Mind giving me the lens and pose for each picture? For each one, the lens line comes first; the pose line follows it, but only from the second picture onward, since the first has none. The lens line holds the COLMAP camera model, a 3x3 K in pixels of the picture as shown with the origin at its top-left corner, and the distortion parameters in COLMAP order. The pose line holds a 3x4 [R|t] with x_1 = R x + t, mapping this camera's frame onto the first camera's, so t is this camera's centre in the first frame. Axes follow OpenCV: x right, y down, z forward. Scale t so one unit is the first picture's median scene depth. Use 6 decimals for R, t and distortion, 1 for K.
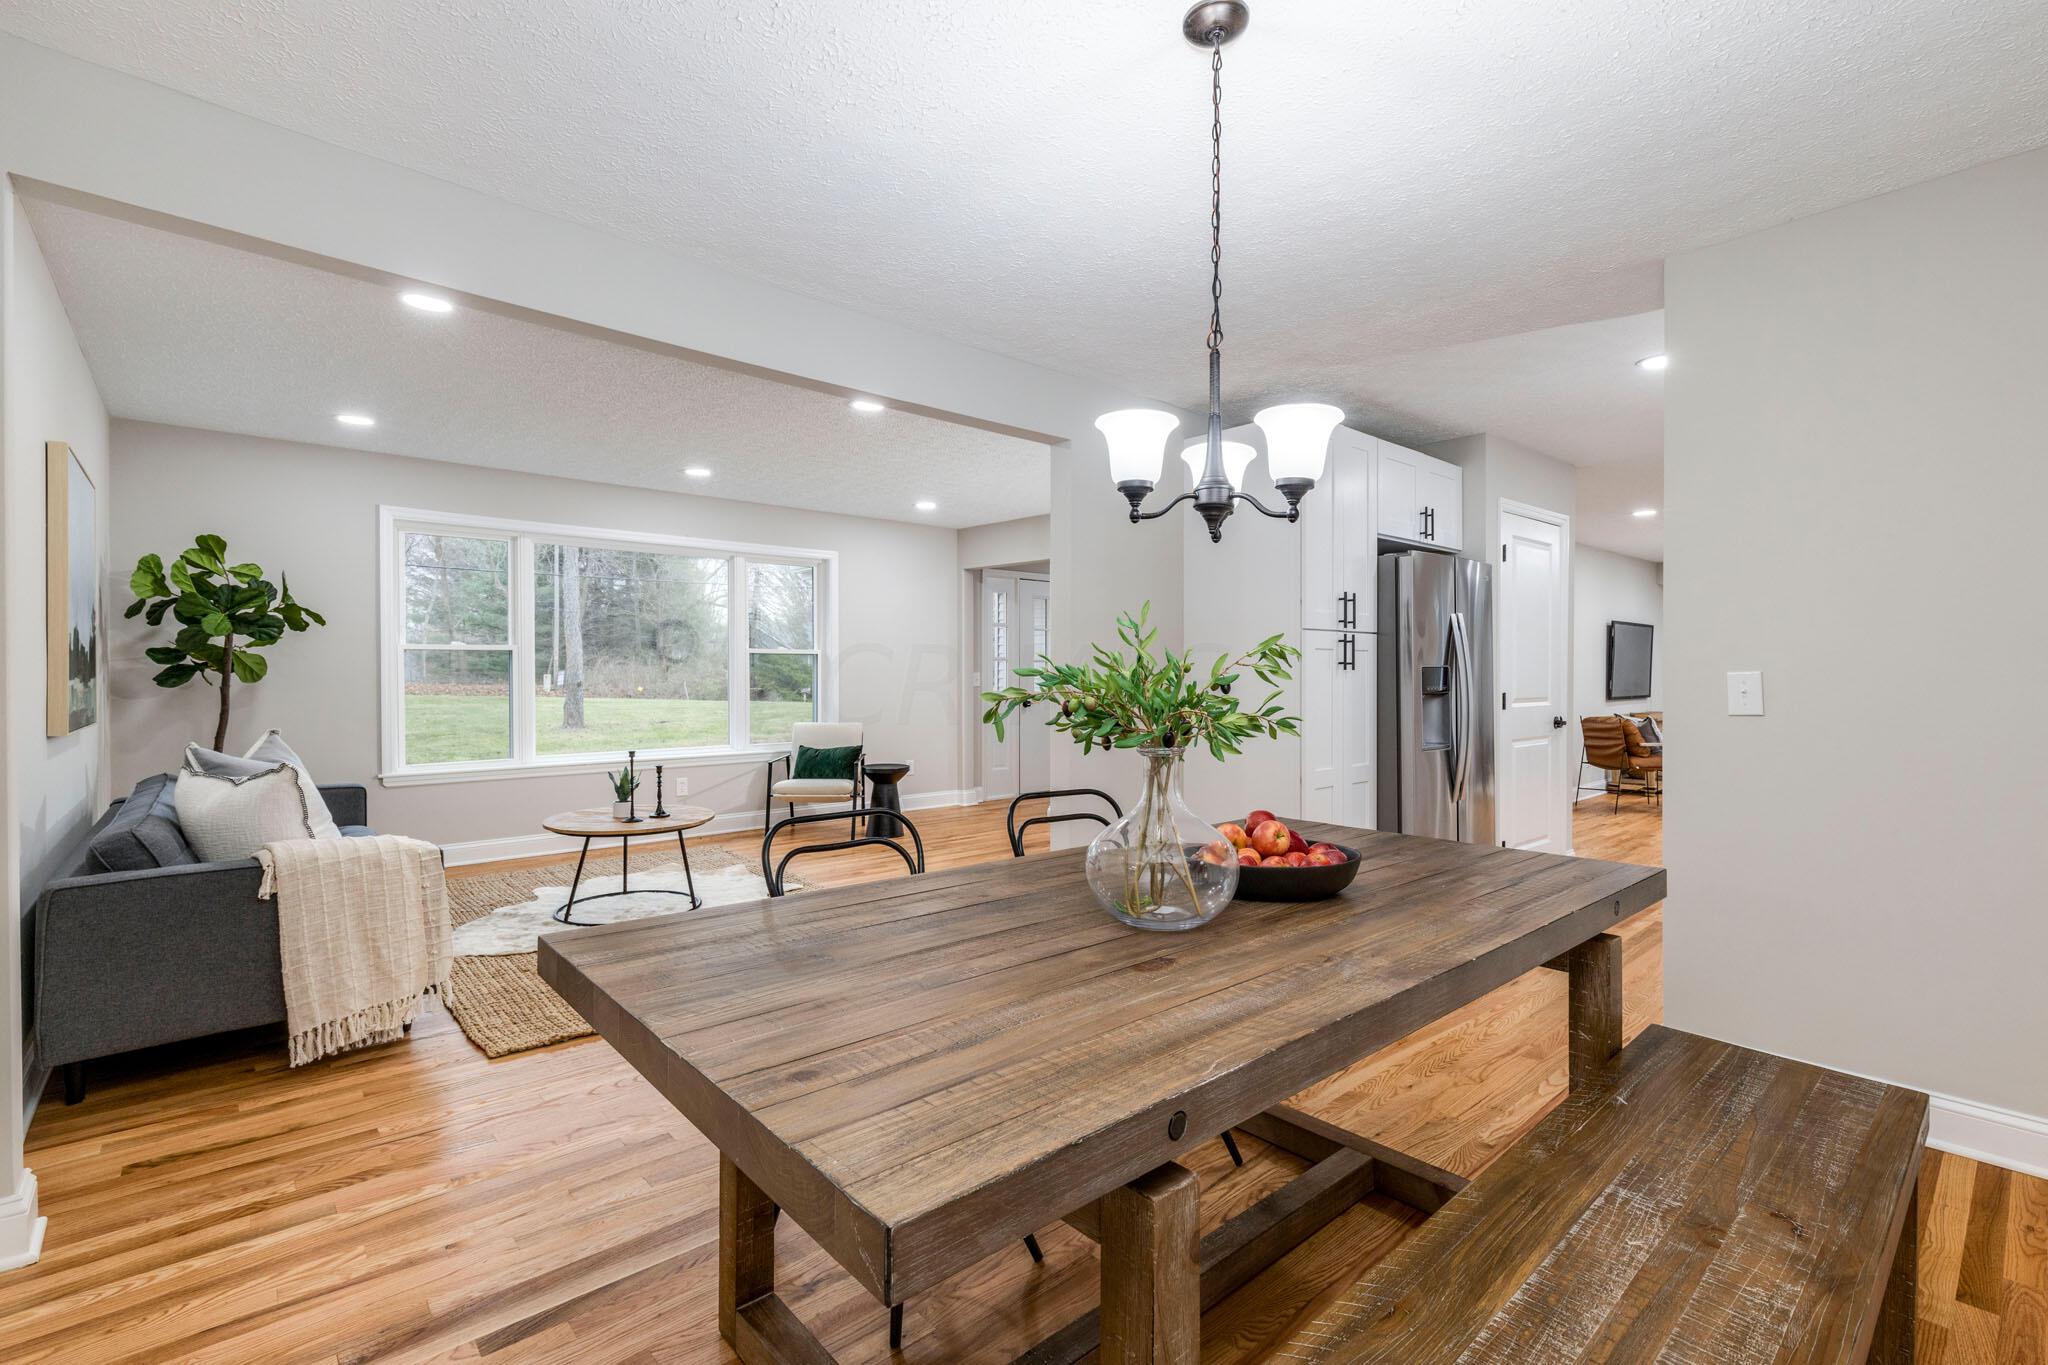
lens RADIAL K [[917.8, 0, 1024.0], [0, 917.8, 682.5], [0, 0, 1]] dist [-0.000274, -0.000068]
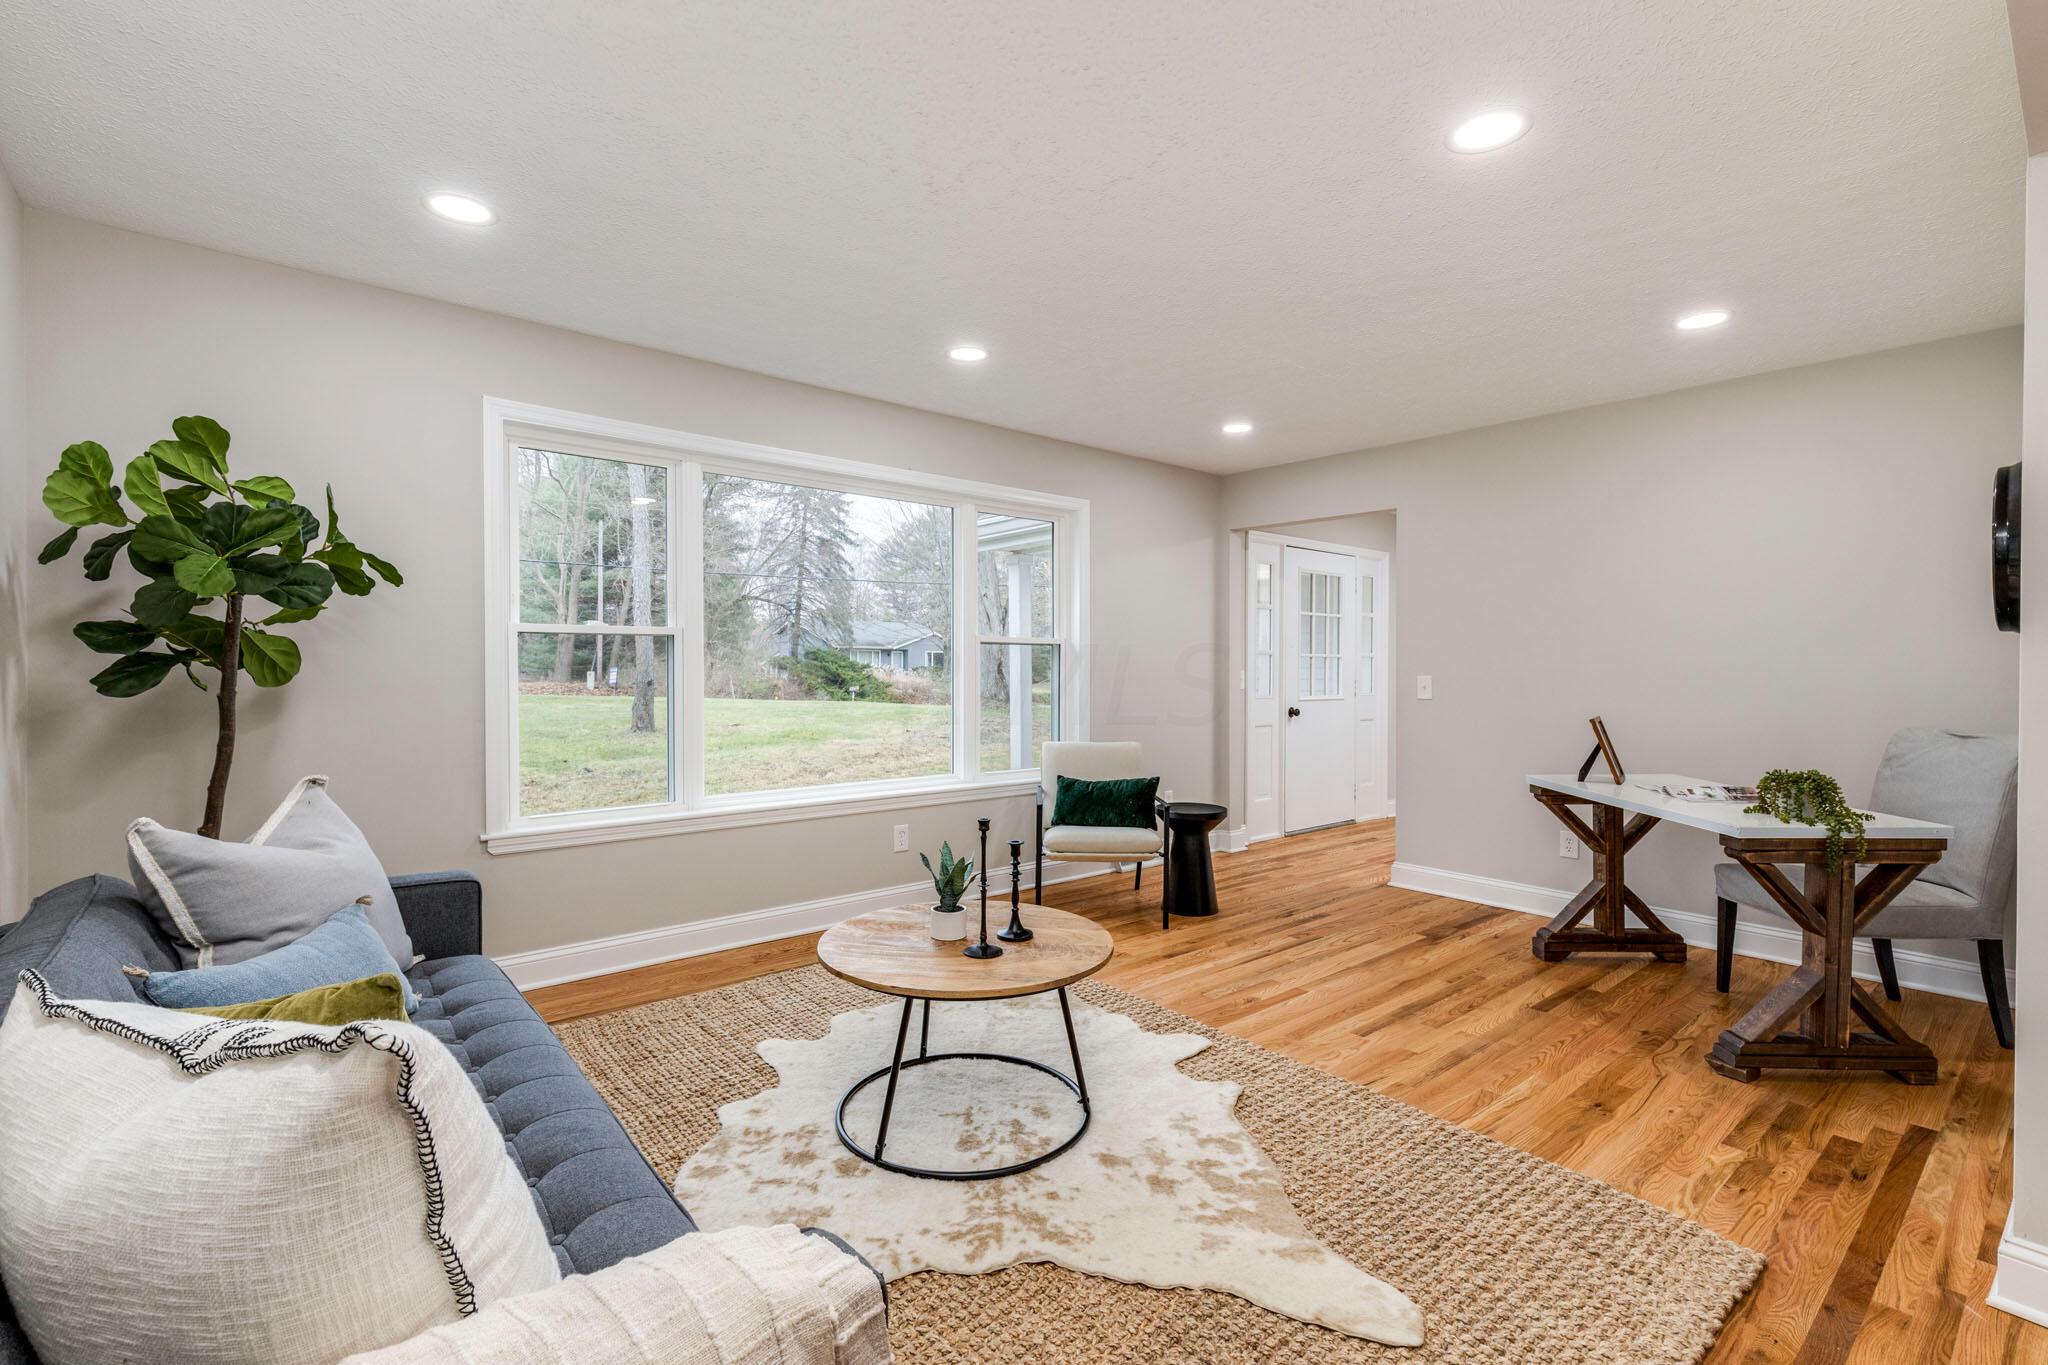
lens RADIAL K [[922.9, 0, 1024.0], [0, 922.9, 682.5], [0, 0, 1]] dist [-0.000261, -0.000583]
pose [[0.999603, 0.001461, -0.028134, -0.372665], [-0.001397, 0.999996, 0.002292, -0.004174], [0.028137, -0.002252, 0.999602, 0.454652]]
